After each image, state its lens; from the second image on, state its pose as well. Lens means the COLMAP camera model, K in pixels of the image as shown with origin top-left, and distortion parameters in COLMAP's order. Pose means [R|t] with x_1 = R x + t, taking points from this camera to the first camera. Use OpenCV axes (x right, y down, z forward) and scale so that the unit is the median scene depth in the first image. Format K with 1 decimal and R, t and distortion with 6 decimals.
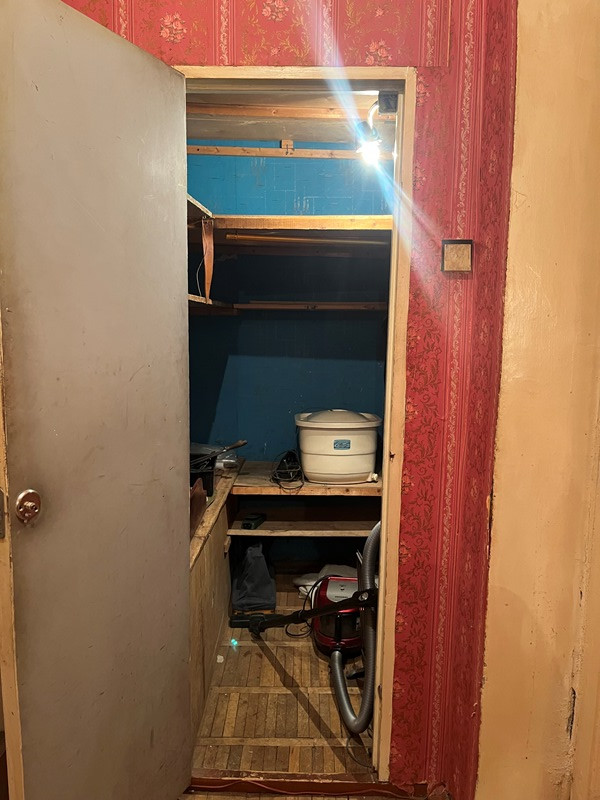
lens RADIAL K [[608.6, 0, 301.7], [0, 608.6, 398.1], [0, 0, 1]] dist [0.061979, -0.091837]
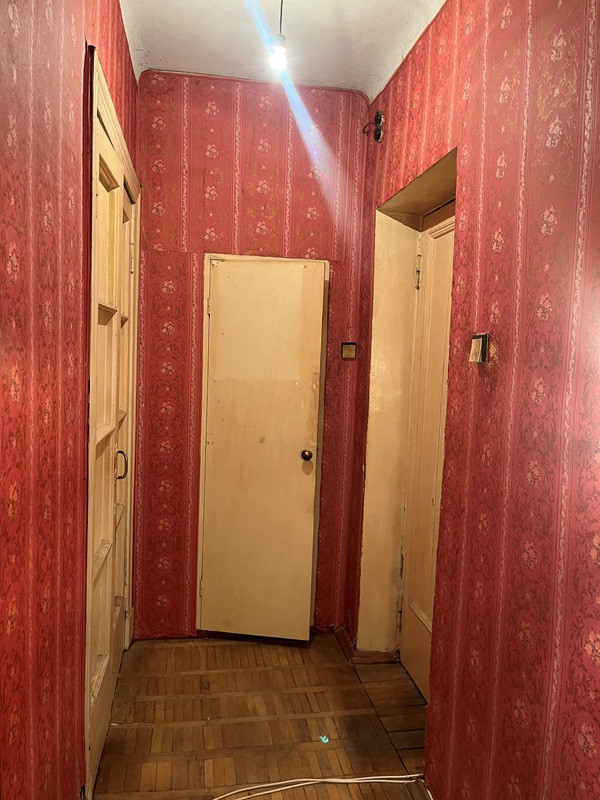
lens RADIAL K [[608.6, 0, 301.7], [0, 608.6, 398.1], [0, 0, 1]] dist [0.061979, -0.091837]
pose [[0.983687, 0.005612, 0.179799, -0.274615], [0.001206, 0.999285, -0.037790, 0.005001], [-0.179883, 0.037390, 0.982977, -0.999208]]
